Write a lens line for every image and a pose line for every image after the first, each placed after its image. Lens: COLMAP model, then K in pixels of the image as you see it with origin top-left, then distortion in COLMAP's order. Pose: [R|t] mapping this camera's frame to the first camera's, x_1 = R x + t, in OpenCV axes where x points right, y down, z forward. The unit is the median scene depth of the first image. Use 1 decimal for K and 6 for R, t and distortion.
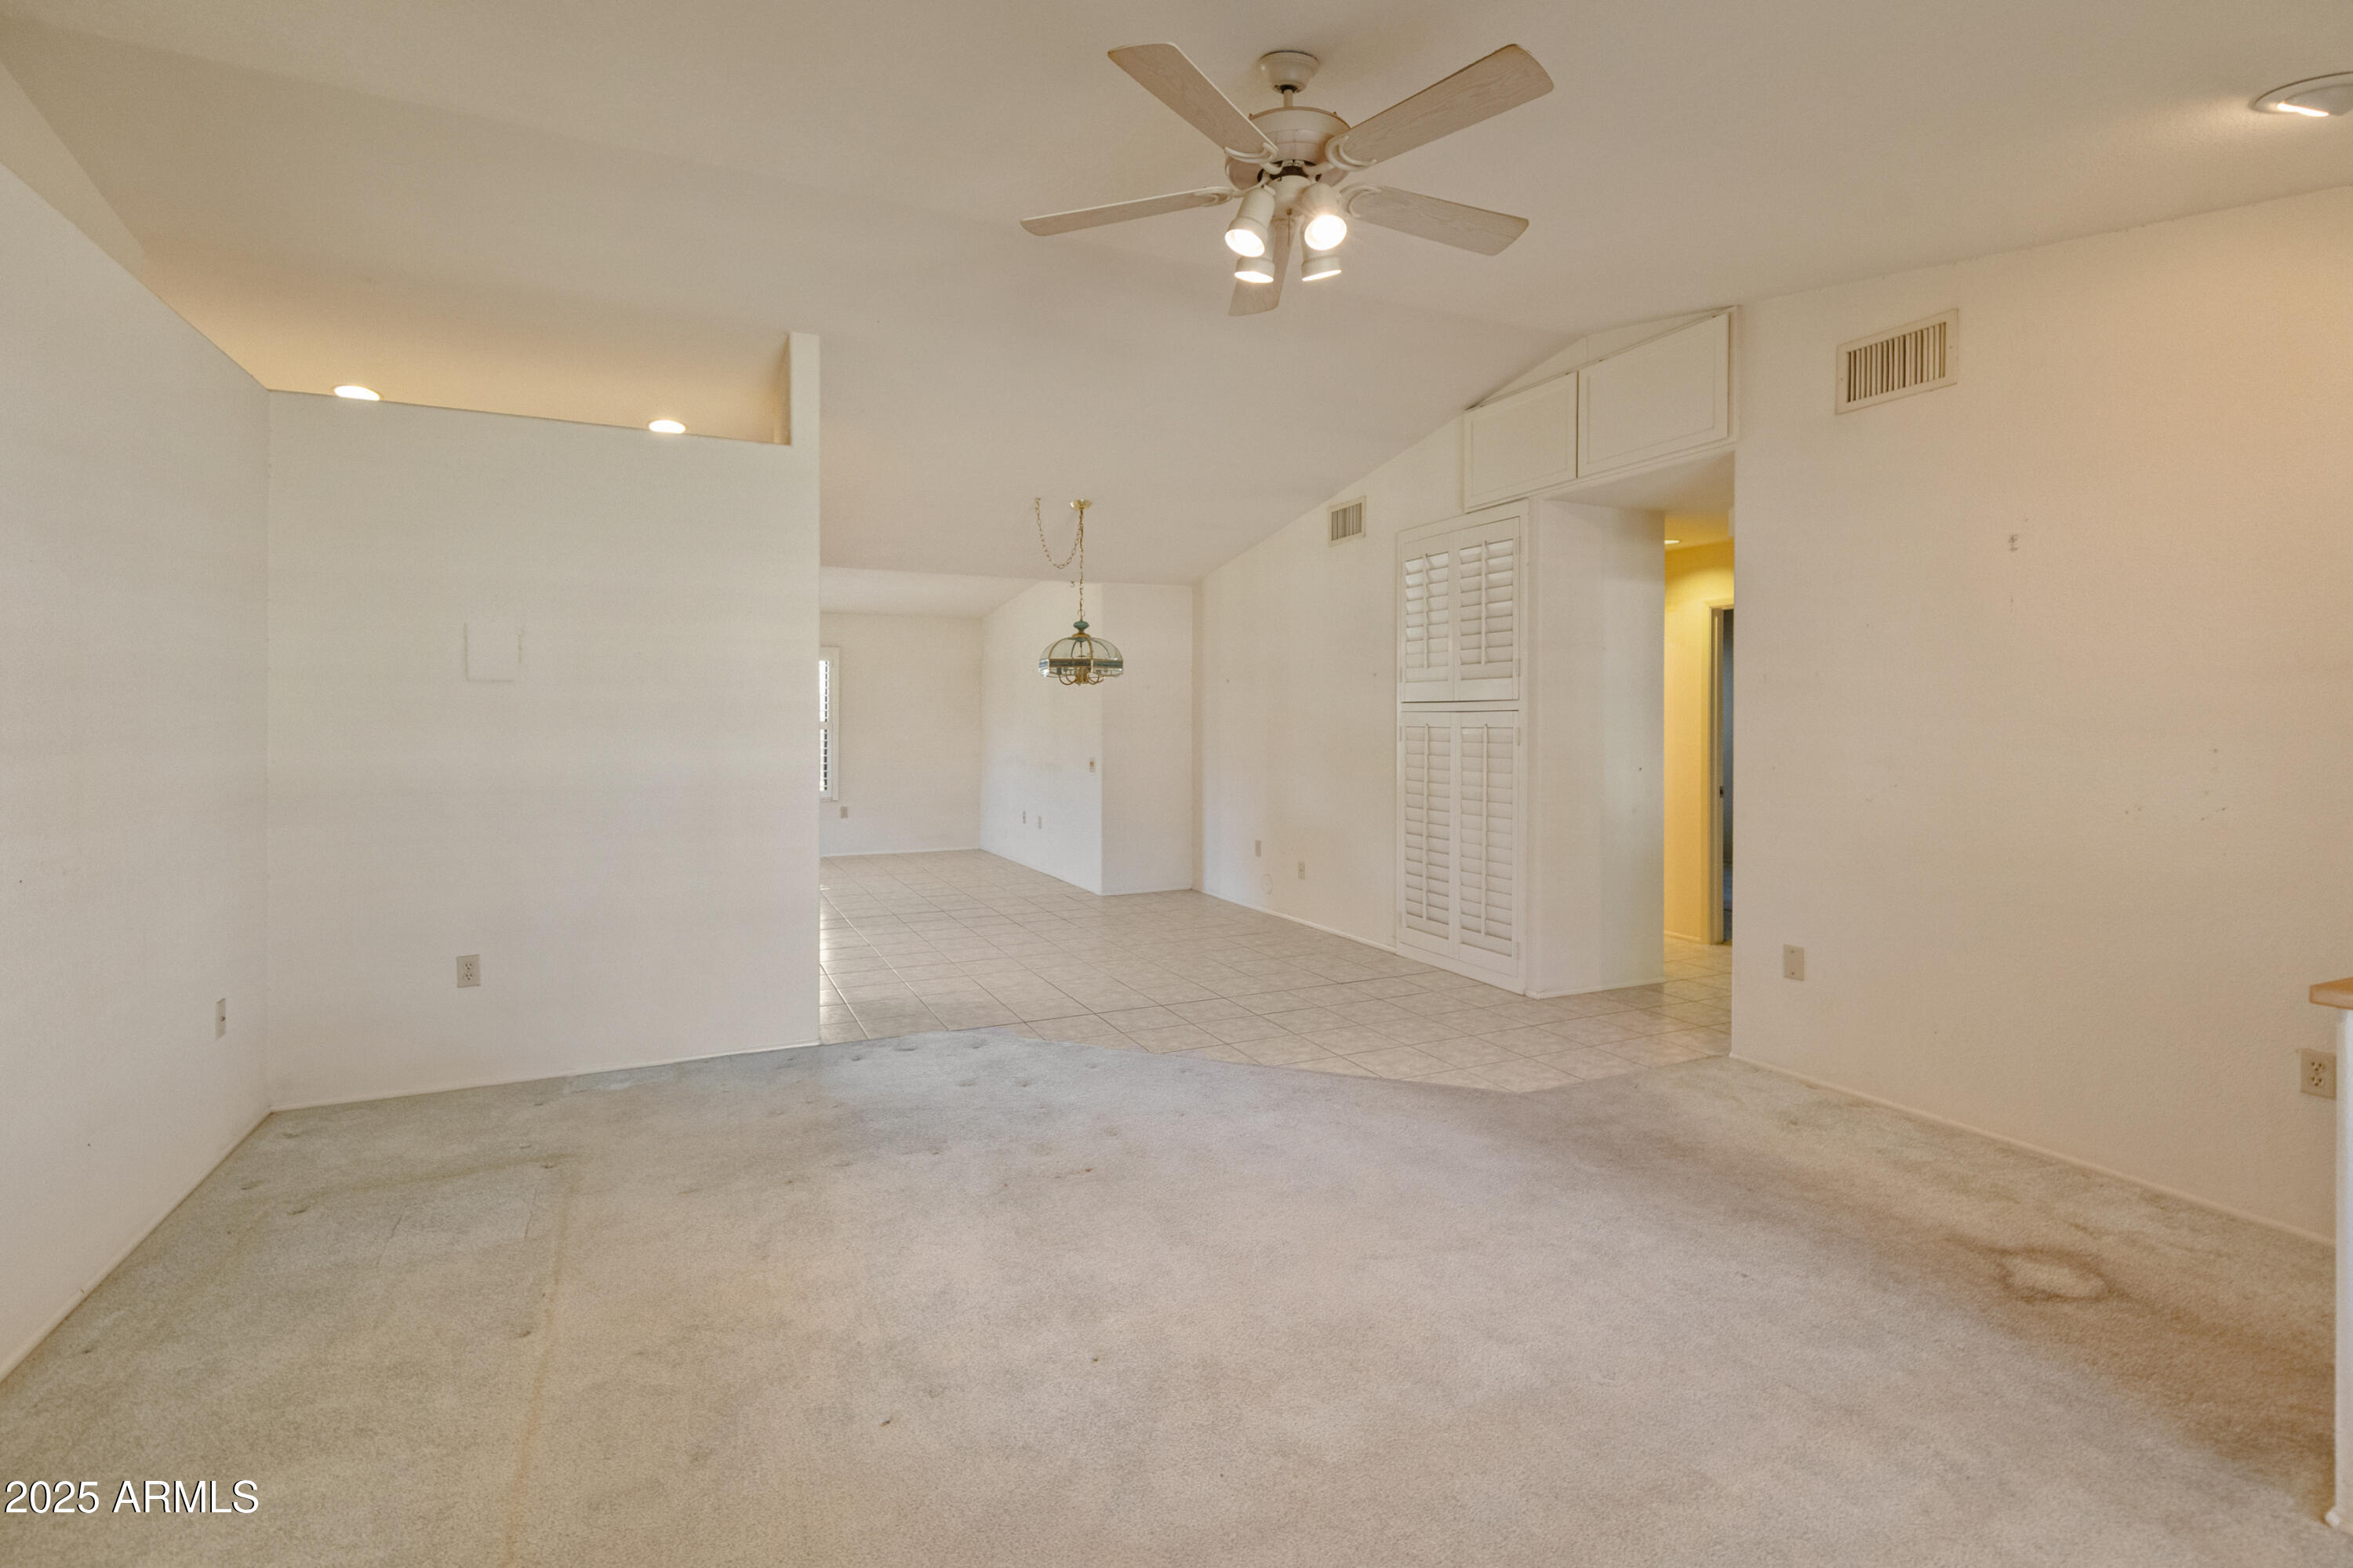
lens RADIAL K [[1052.5, 0, 1174.0], [0, 1052.5, 711.2], [0, 0, 1]] dist [0.108595, 0.000014]
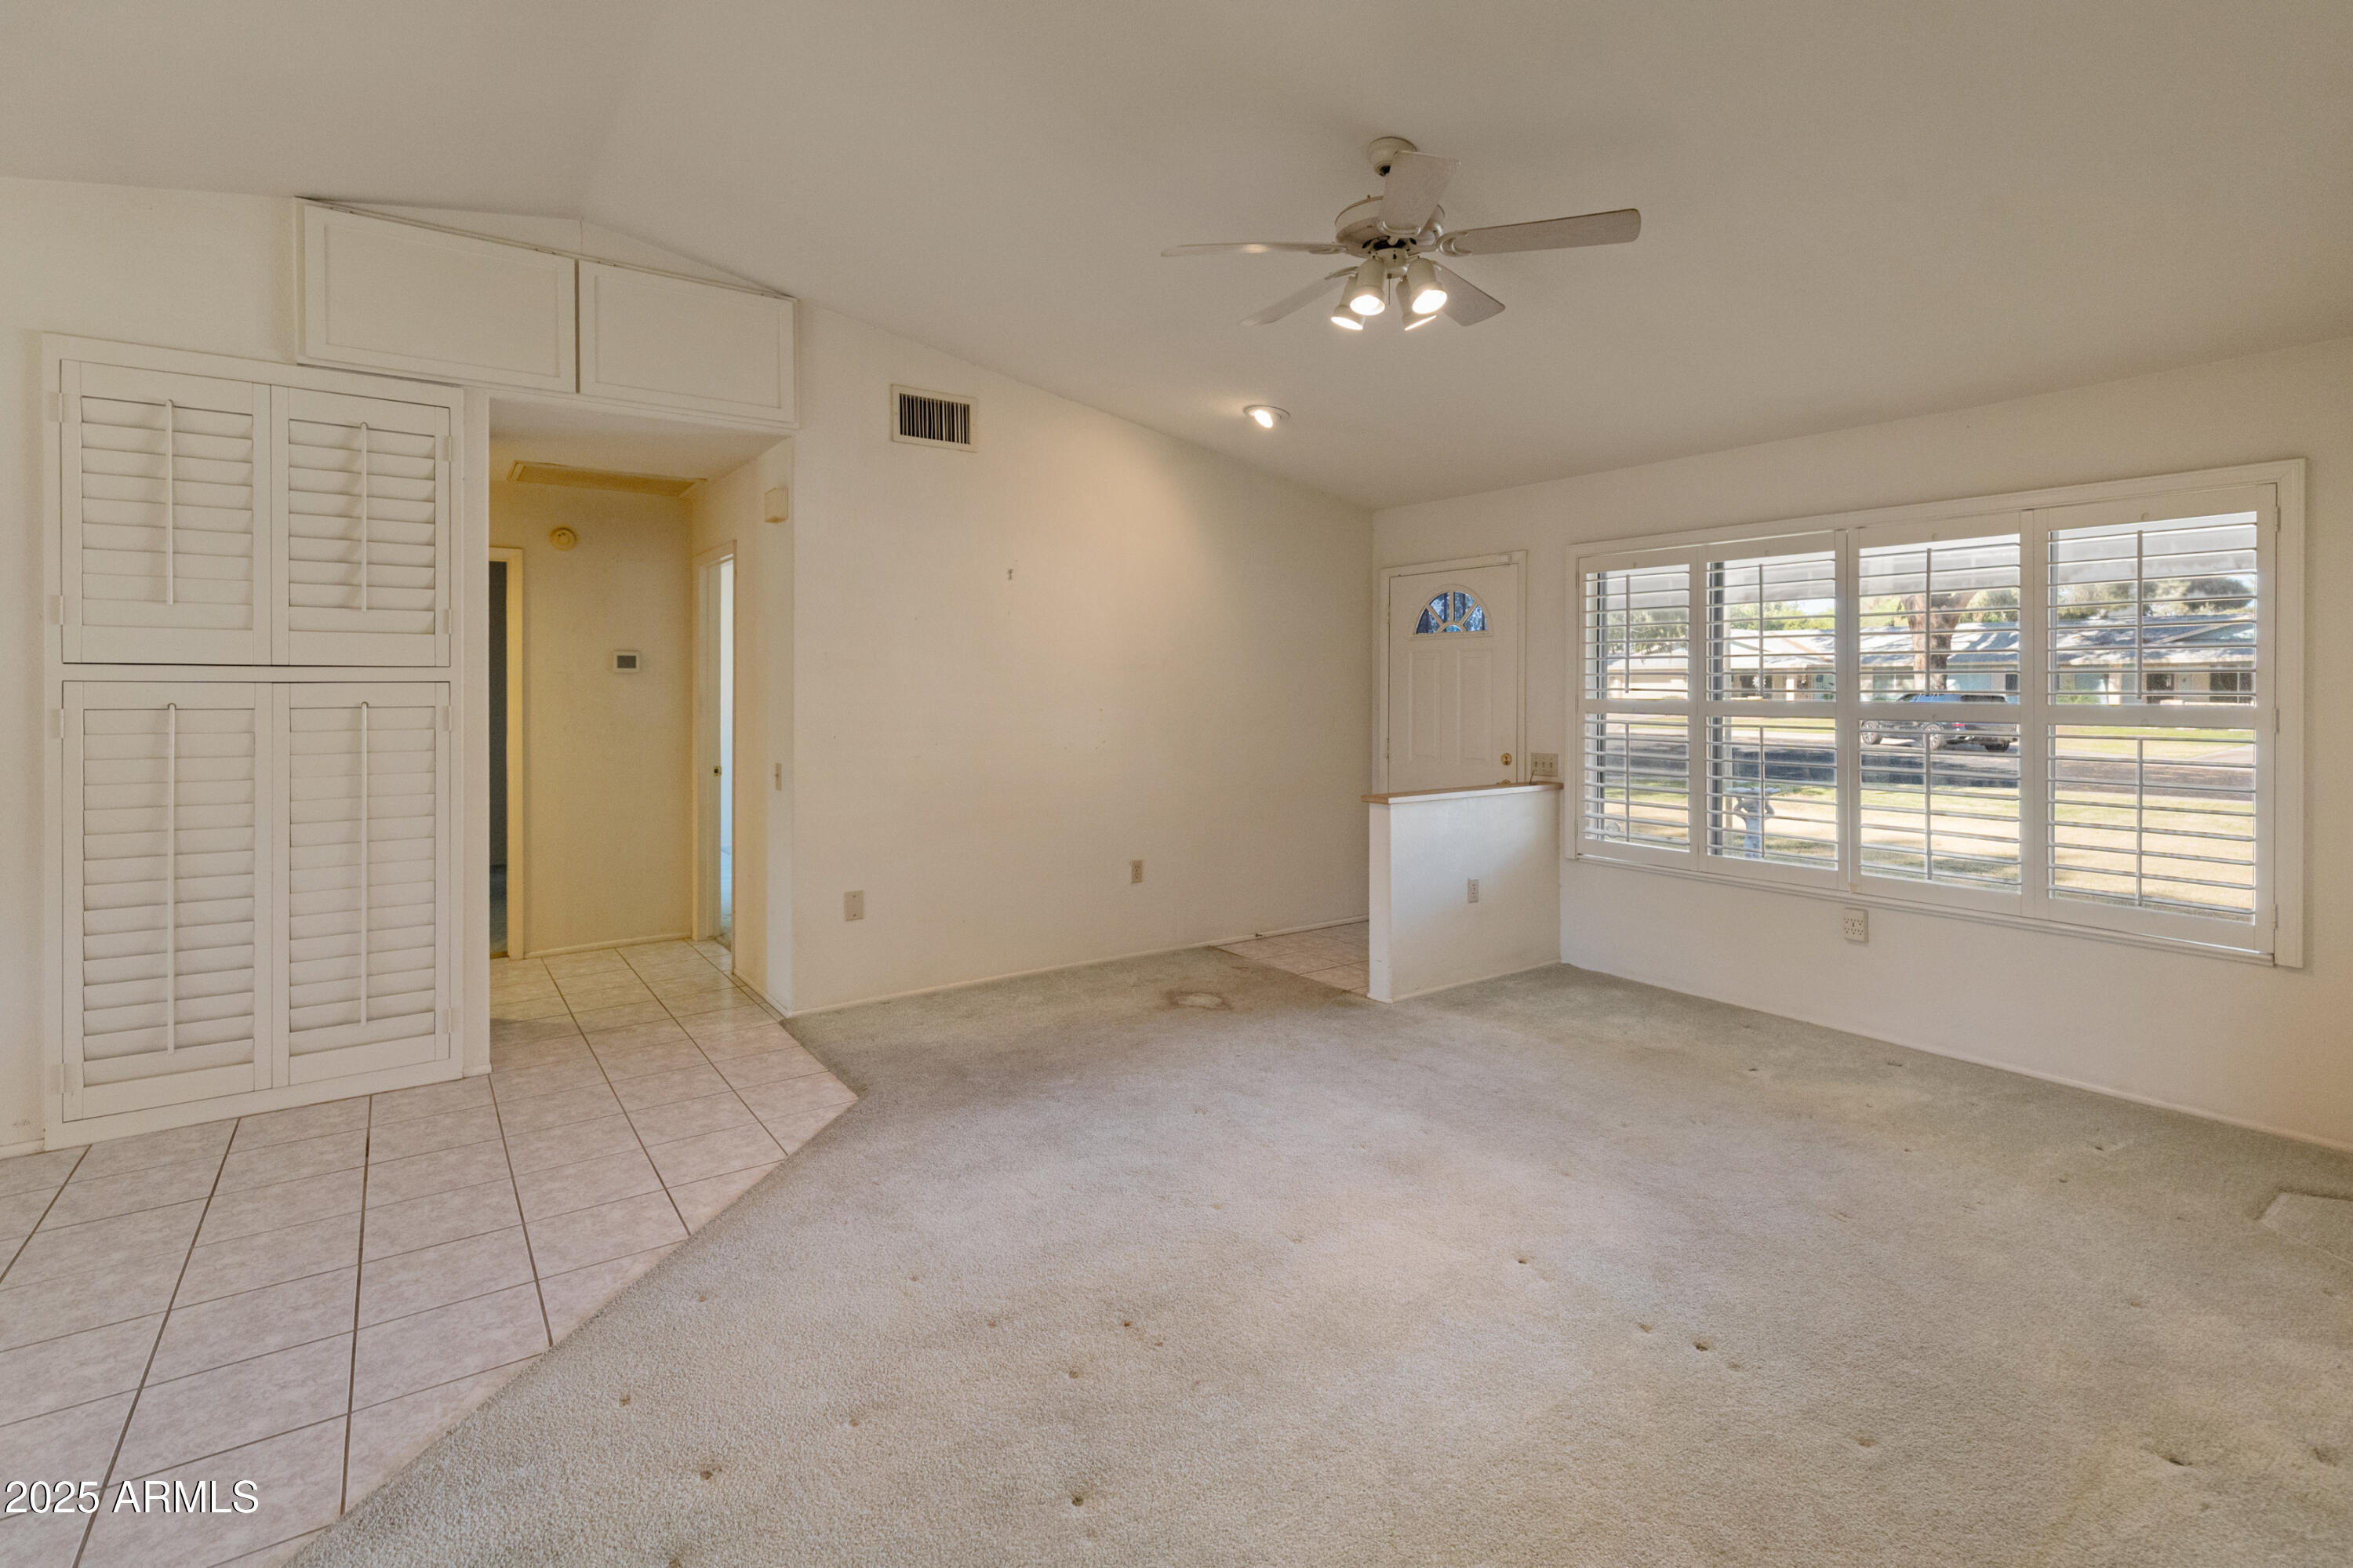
lens RADIAL K [[1099.1, 0, 1195.8], [0, 1099.1, 692.8], [0, 0, 1]] dist [0.000330, -0.000665]
pose [[-0.132394, -0.003169, 0.991192, -0.604887], [-0.005170, 0.999983, 0.002507, 0.002926], [-0.991184, -0.004793, -0.132408, 0.786114]]
